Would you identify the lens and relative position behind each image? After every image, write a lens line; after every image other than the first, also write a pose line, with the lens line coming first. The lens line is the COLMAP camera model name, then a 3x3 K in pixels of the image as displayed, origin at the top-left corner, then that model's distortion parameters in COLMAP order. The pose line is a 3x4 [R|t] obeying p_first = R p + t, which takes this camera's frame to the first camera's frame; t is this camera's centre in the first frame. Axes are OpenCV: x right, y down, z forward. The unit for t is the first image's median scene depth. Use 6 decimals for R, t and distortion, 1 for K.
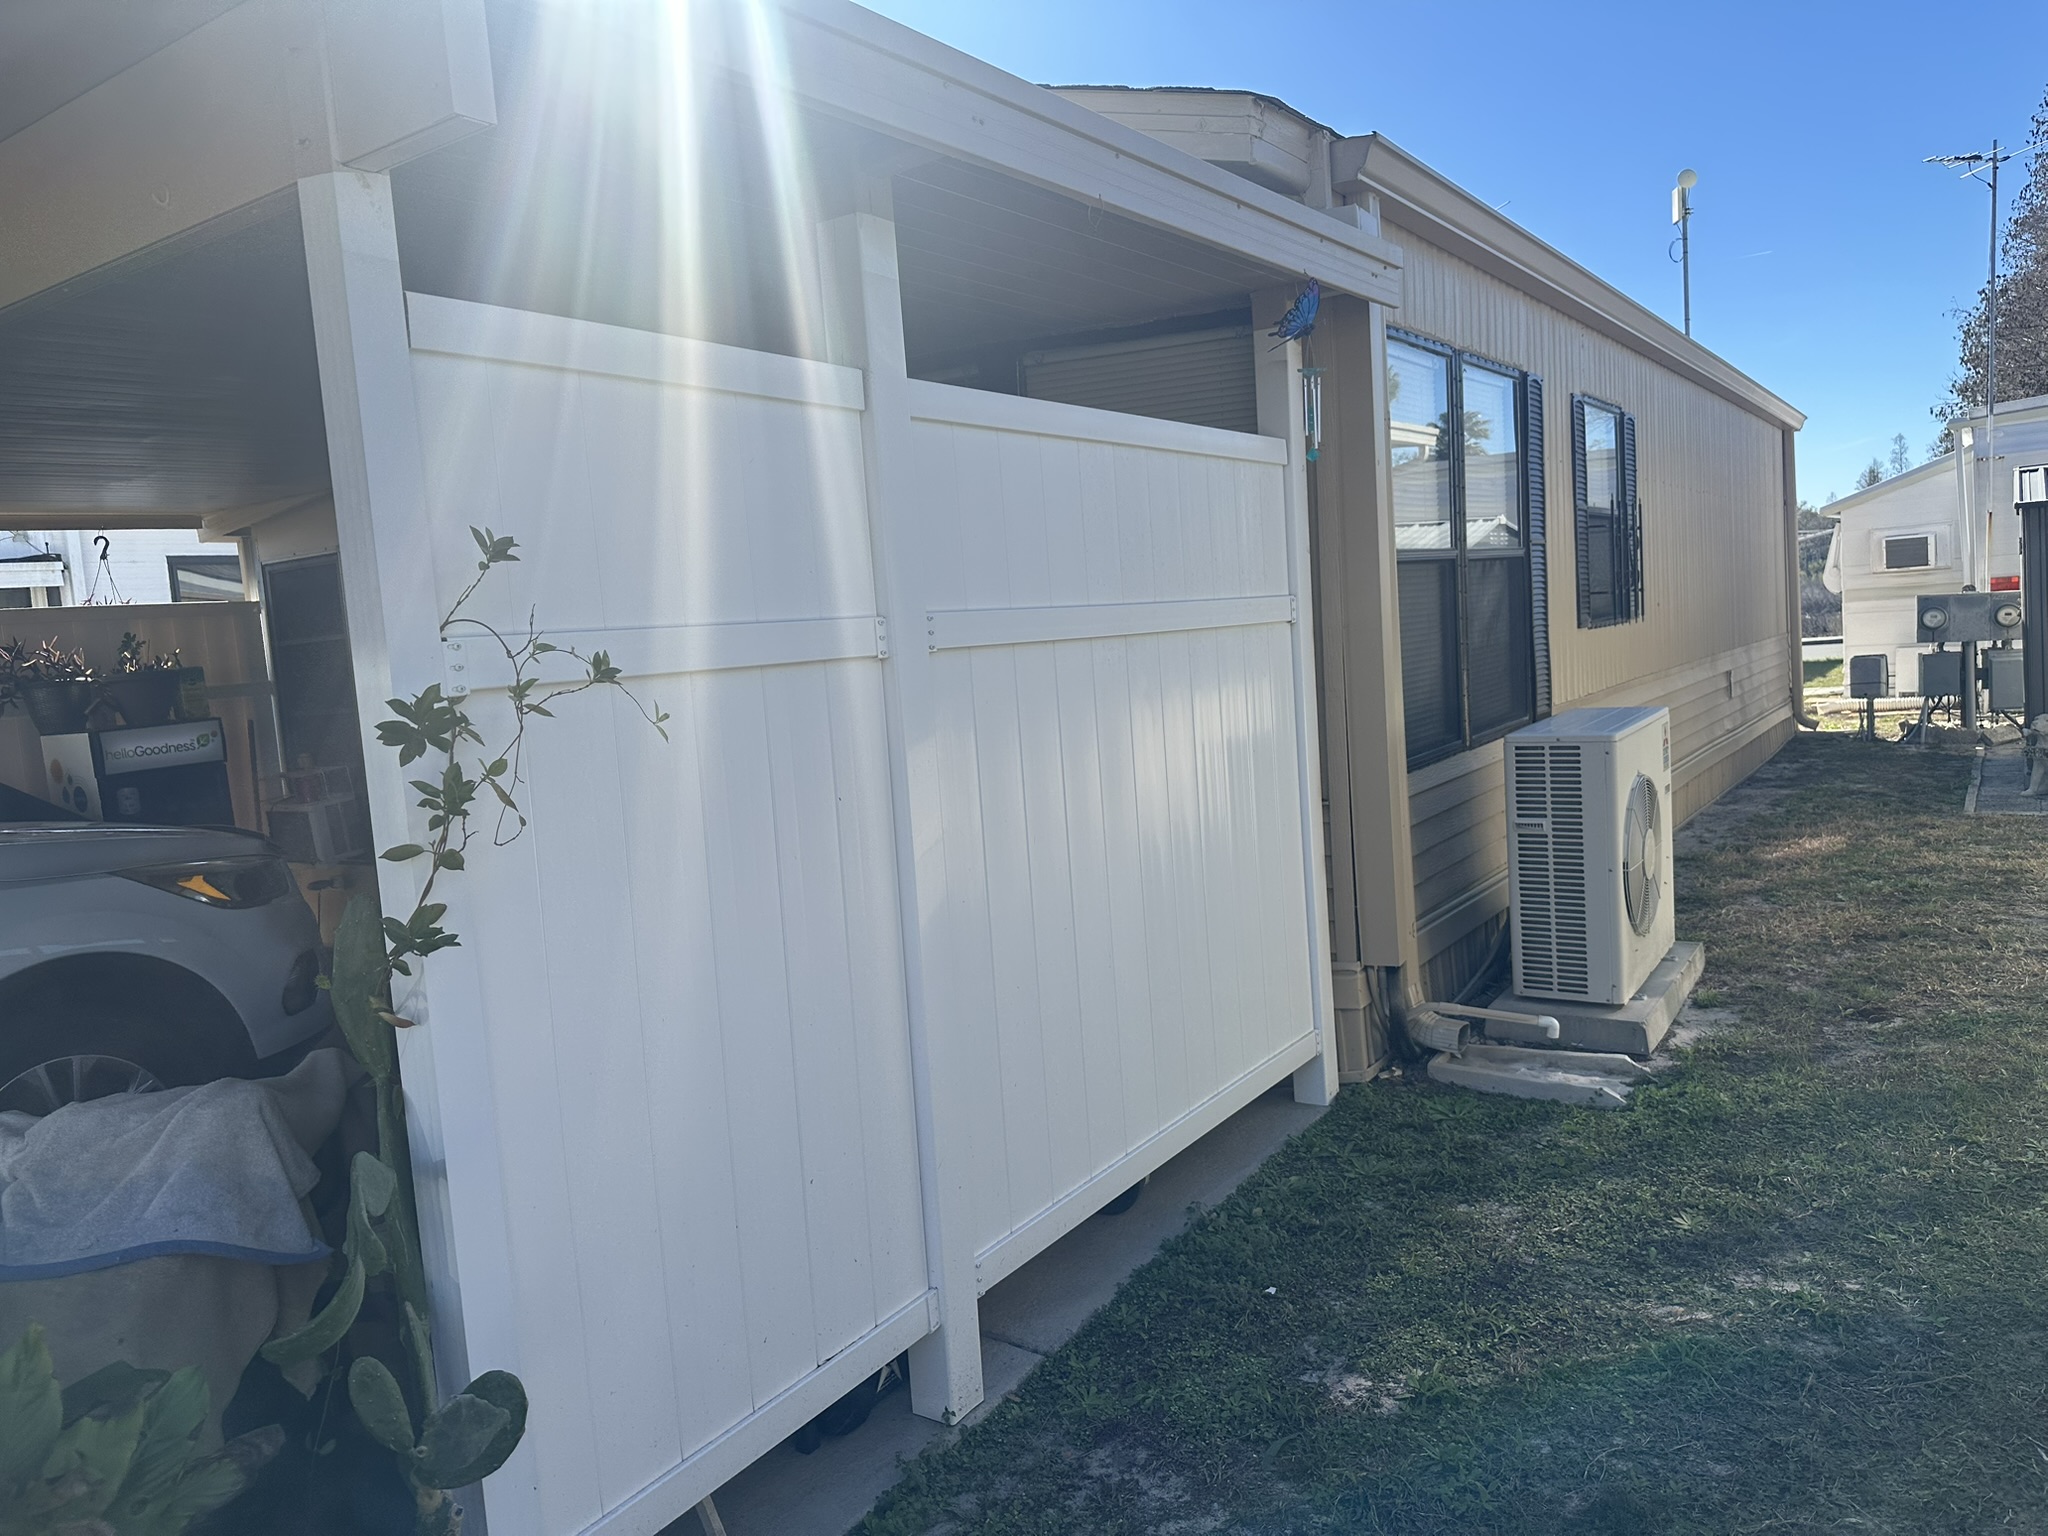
lens RADIAL K [[1429.3, 0, 1019.9], [0, 1429.3, 762.3], [0, 0, 1]] dist [0.000836, -0.009602]
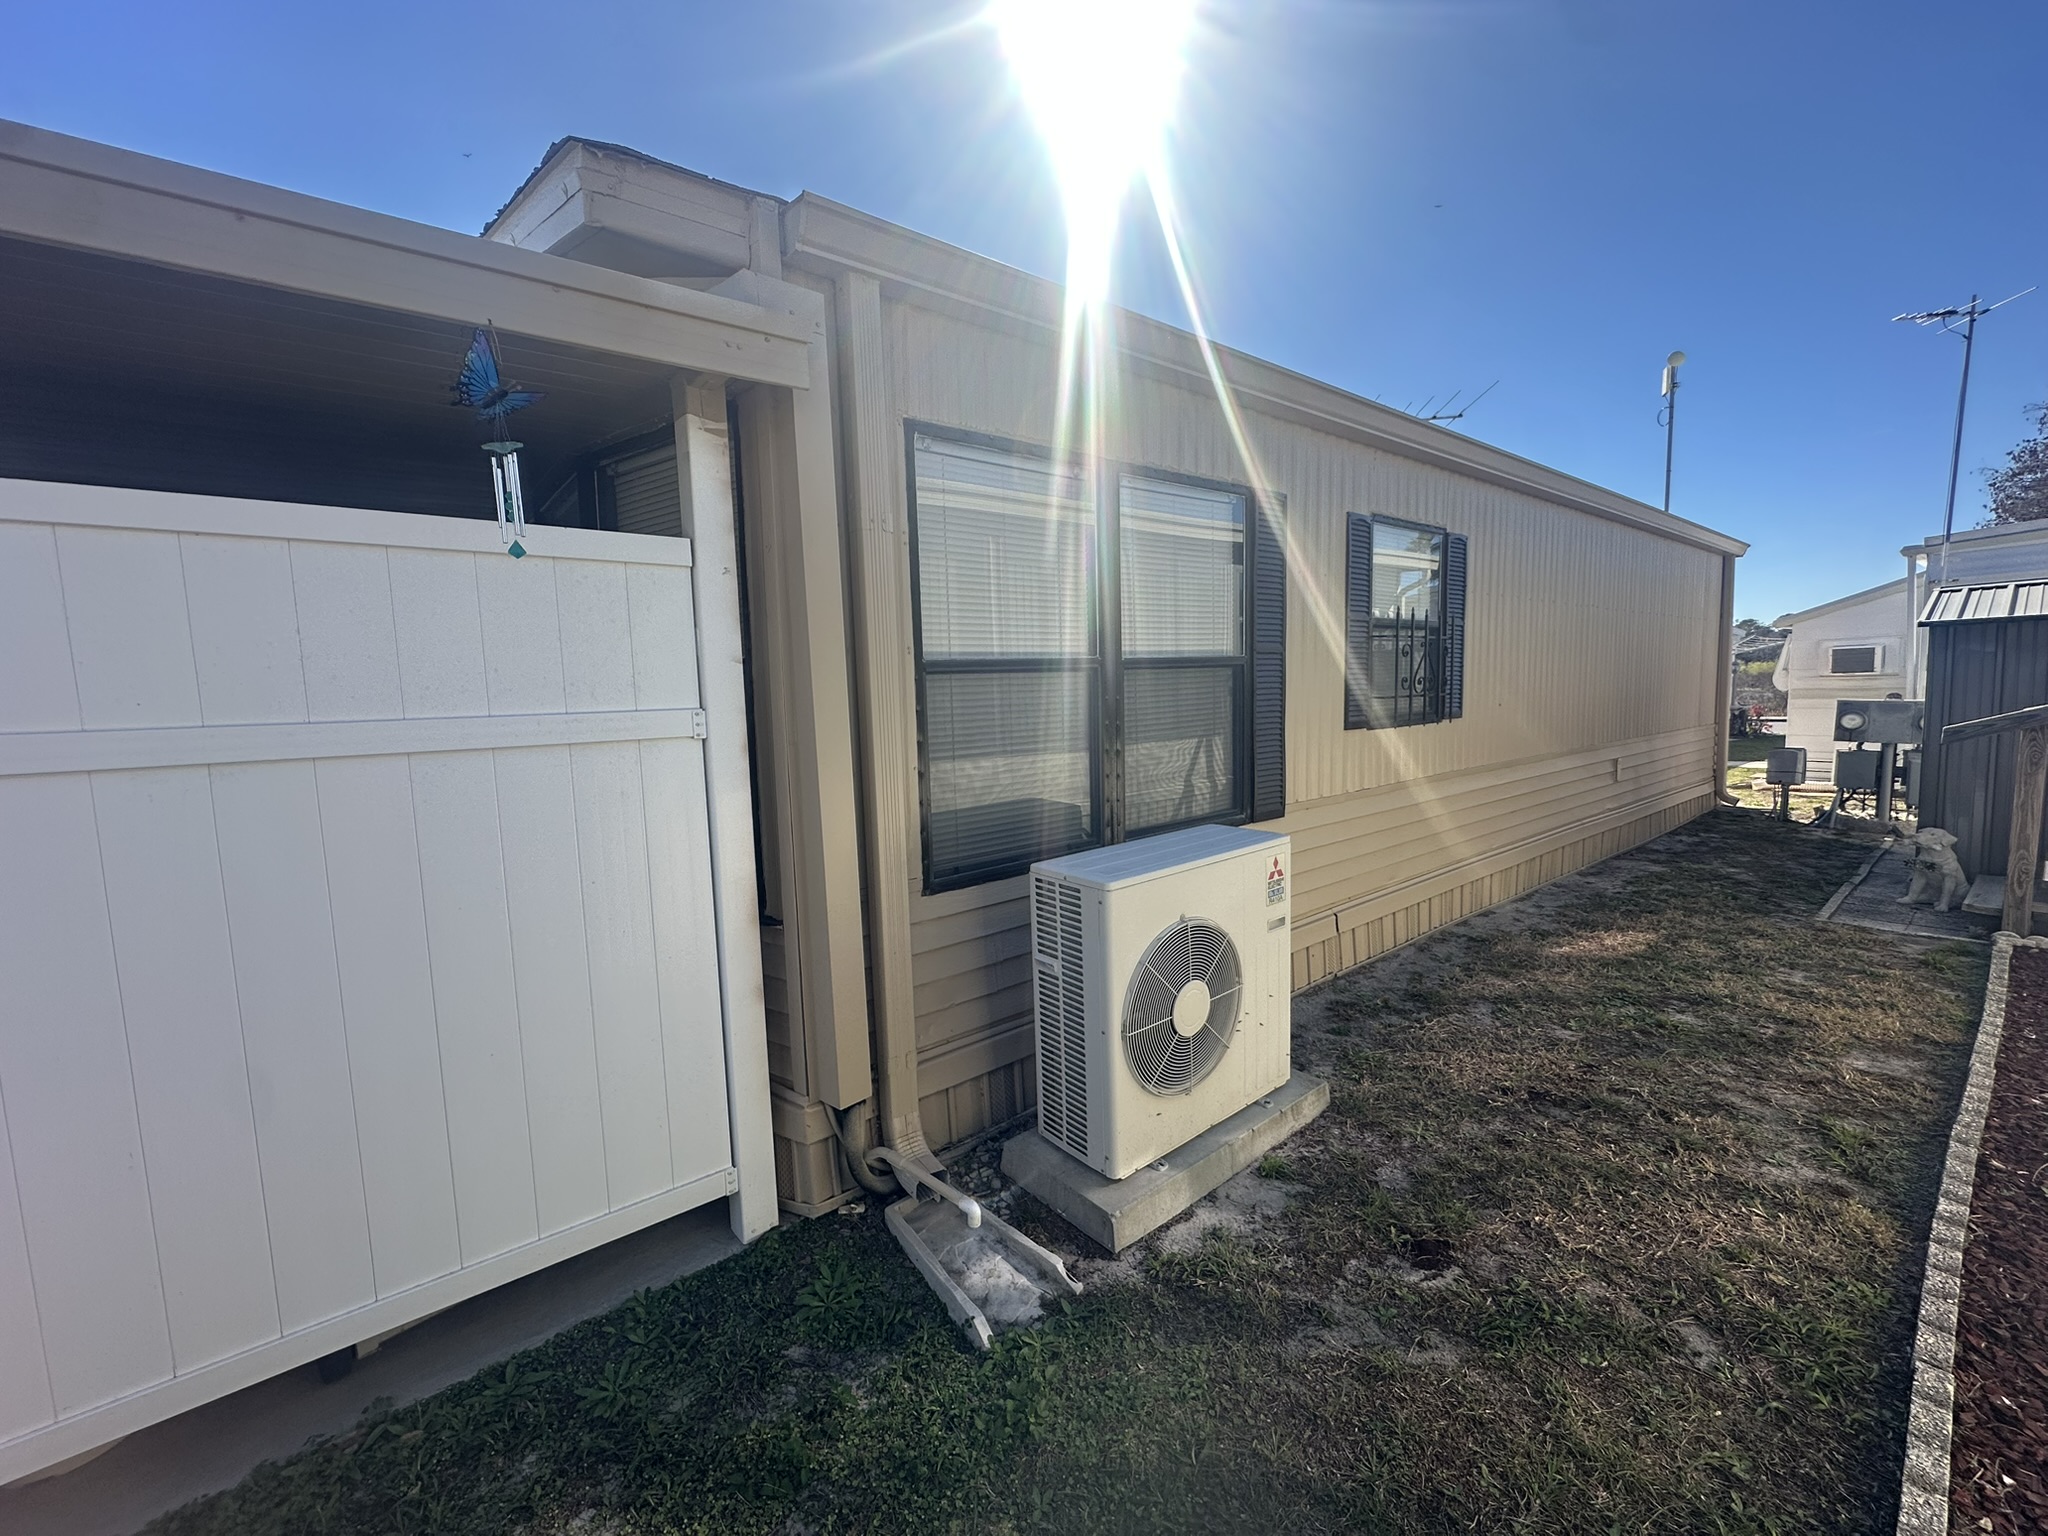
lens RADIAL K [[816.2, 0, 1028.6], [0, 816.2, 770.5], [0, 0, 1]] dist [-0.003655, 0.001090]
pose [[0.959067, 0.071364, -0.274040, 0.187986], [-0.065554, 0.997388, 0.030314, -0.037508], [0.275488, -0.011109, 0.961240, 0.190681]]
